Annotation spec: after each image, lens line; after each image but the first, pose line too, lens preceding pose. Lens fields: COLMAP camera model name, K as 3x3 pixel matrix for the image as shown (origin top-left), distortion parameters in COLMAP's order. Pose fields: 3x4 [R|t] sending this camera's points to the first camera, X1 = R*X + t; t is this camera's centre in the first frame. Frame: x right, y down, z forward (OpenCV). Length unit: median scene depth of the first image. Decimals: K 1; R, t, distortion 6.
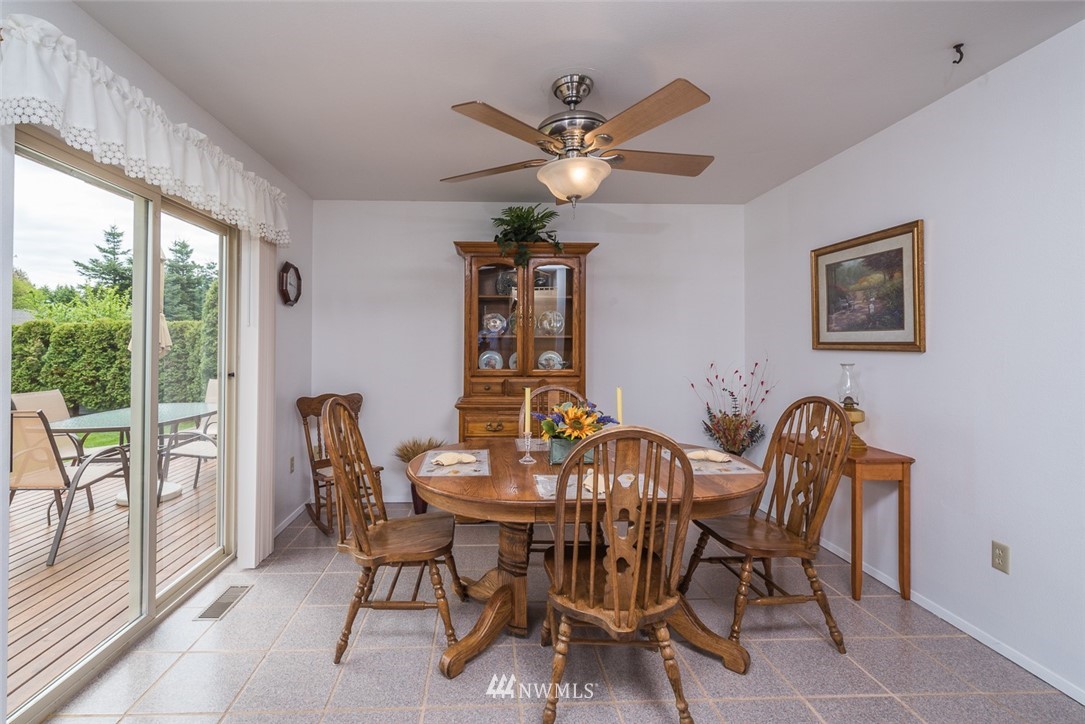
lens RADIAL K [[495.2, 0, 497.8], [0, 495.2, 341.7], [0, 0, 1]] dist [0.000400, 0.000328]
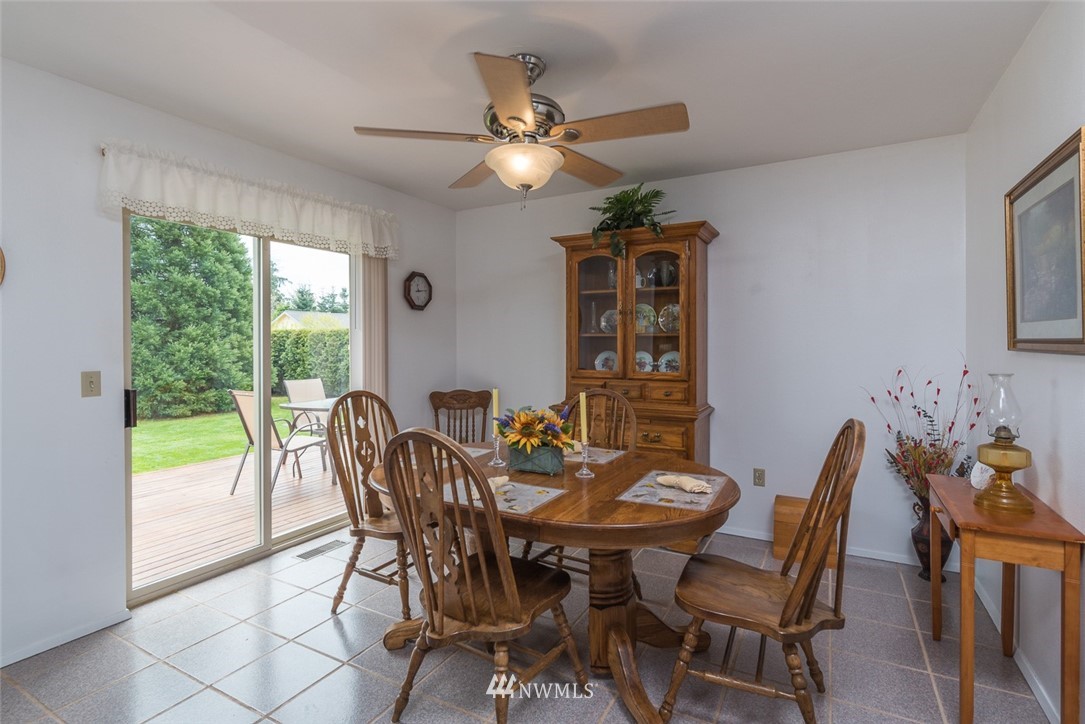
lens RADIAL K [[533.2, 0, 528.2], [0, 533.2, 346.9], [0, 0, 1]] dist [0.004849, 0.000731]
pose [[0.854111, 0.000136, -0.520091, 0.466653], [0.007584, 0.999890, 0.012716, -0.002585], [0.520035, -0.014805, 0.854016, 0.093308]]
